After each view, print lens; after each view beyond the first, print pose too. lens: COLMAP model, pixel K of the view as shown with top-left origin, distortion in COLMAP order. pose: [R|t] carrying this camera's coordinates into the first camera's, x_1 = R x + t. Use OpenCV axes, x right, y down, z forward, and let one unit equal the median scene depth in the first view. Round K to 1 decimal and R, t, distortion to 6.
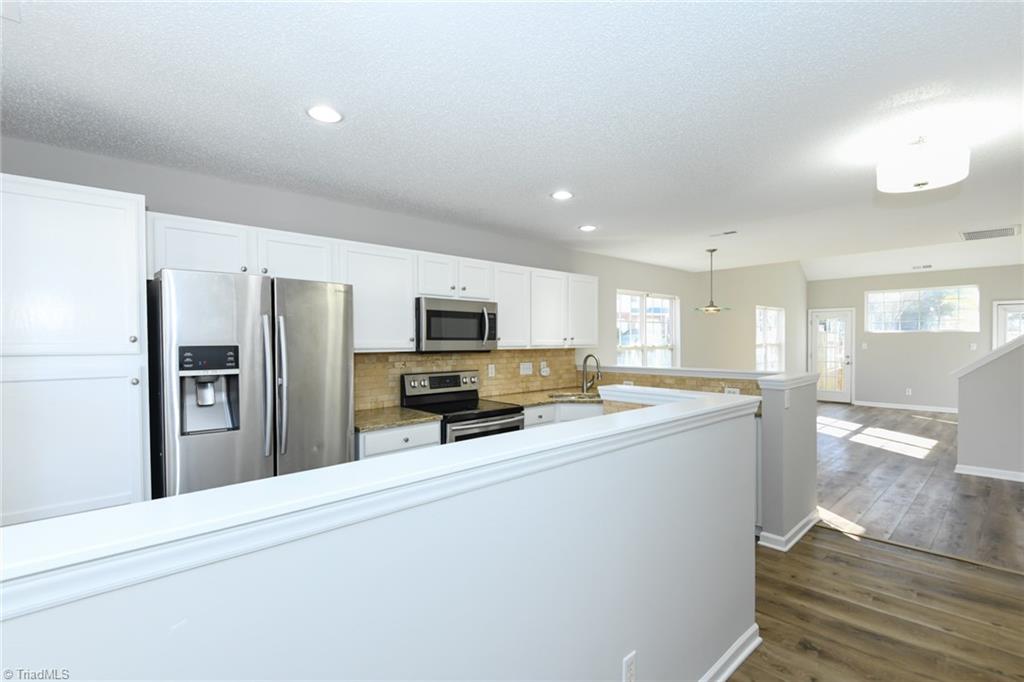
lens RADIAL K [[471.2, 0, 509.1], [0, 471.2, 345.6], [0, 0, 1]] dist [0.012591, -0.009852]
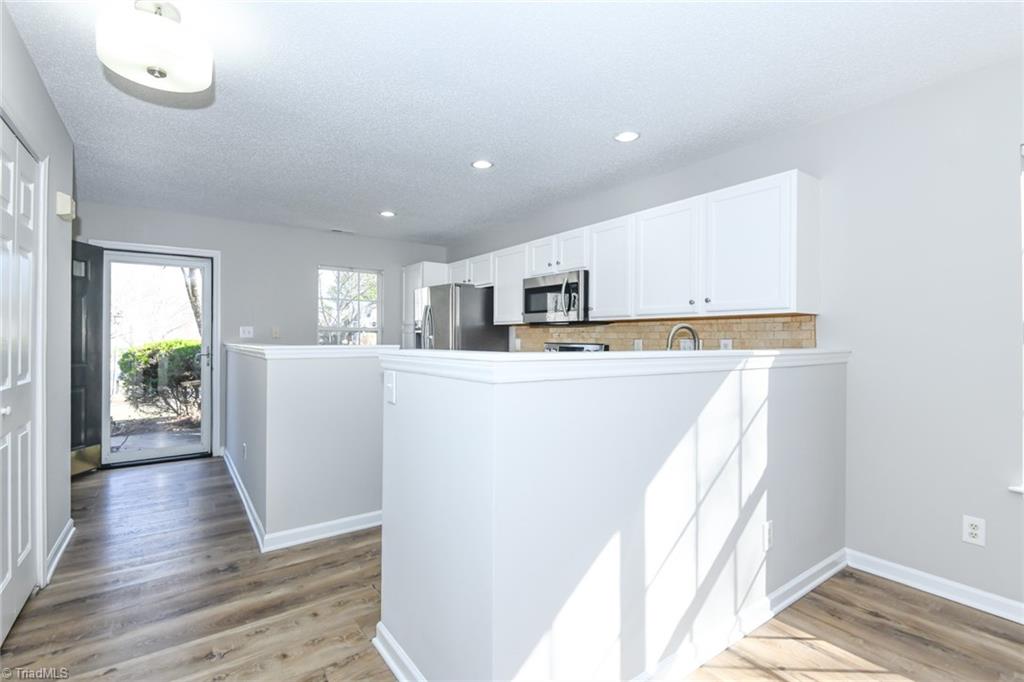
lens RADIAL K [[471.2, 0, 511.6], [0, 471.2, 337.1], [0, 0, 1]] dist [0.012591, -0.009852]
pose [[-0.125480, 0.002221, -0.992094, 0.886542], [-0.010538, 0.999938, 0.003572, 0.038227], [0.992040, 0.010903, -0.125448, 0.958369]]
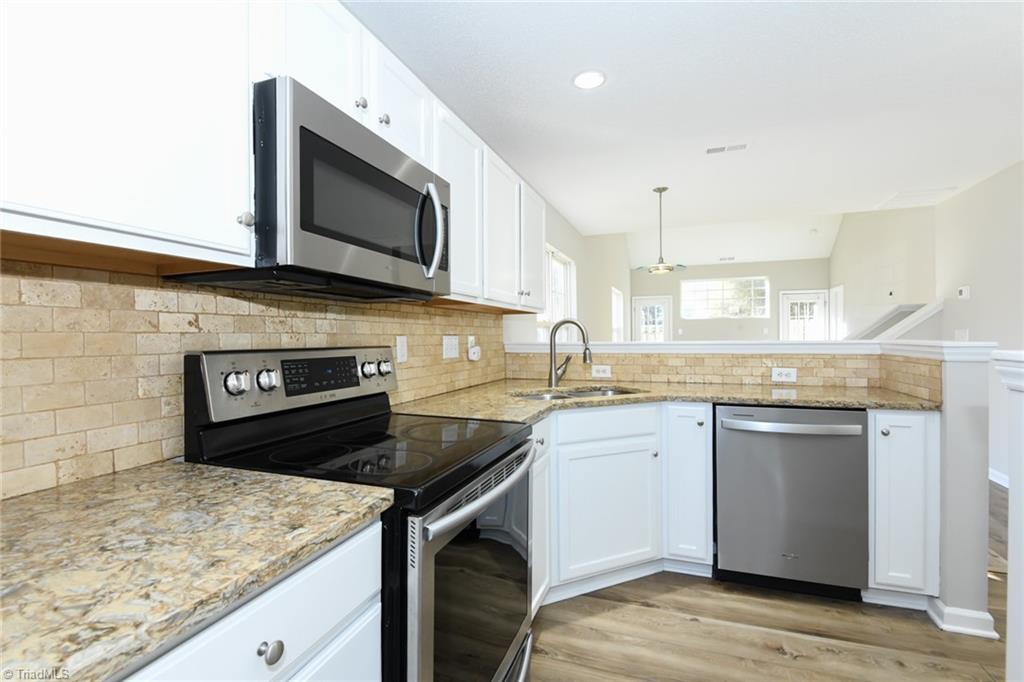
lens RADIAL K [[471.2, 0, 507.3], [0, 471.2, 339.2], [0, 0, 1]] dist [0.012591, -0.009852]
pose [[0.893932, -0.004893, 0.448176, -0.165191], [0.008491, 0.999946, -0.006019, 0.050812], [-0.448122, 0.009186, 0.893925, 0.583074]]
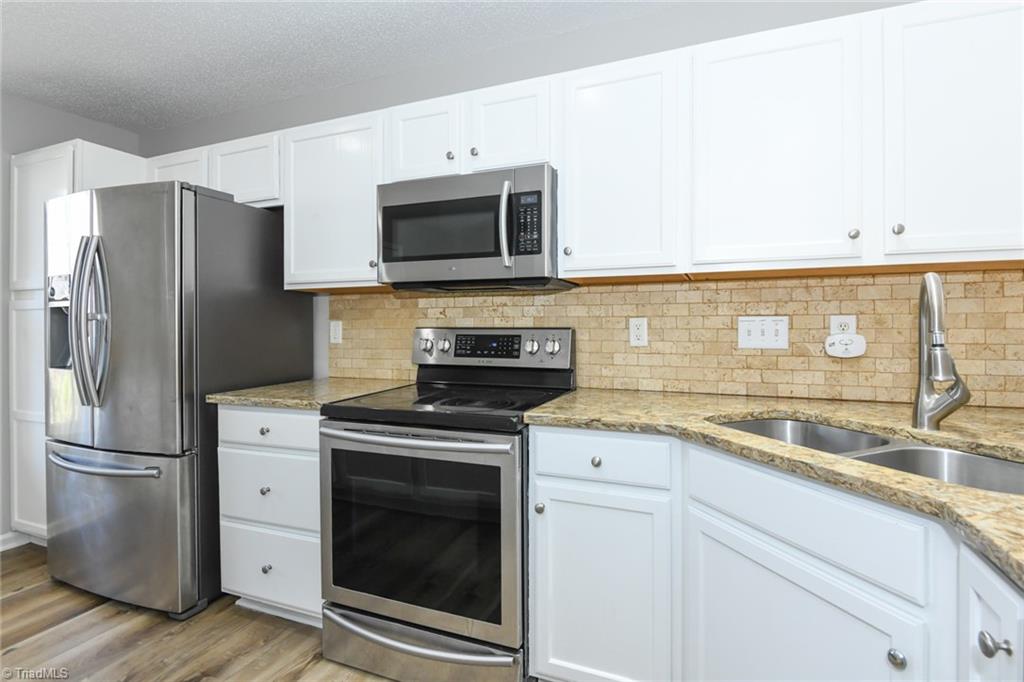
lens RADIAL K [[471.2, 0, 536.8], [0, 471.2, 324.6], [0, 0, 1]] dist [0.012591, -0.009852]
pose [[0.440087, 0.000489, -0.897955, 0.337305], [-0.006732, 0.999974, -0.002755, 0.052008], [0.897930, 0.007257, 0.440079, 0.787331]]
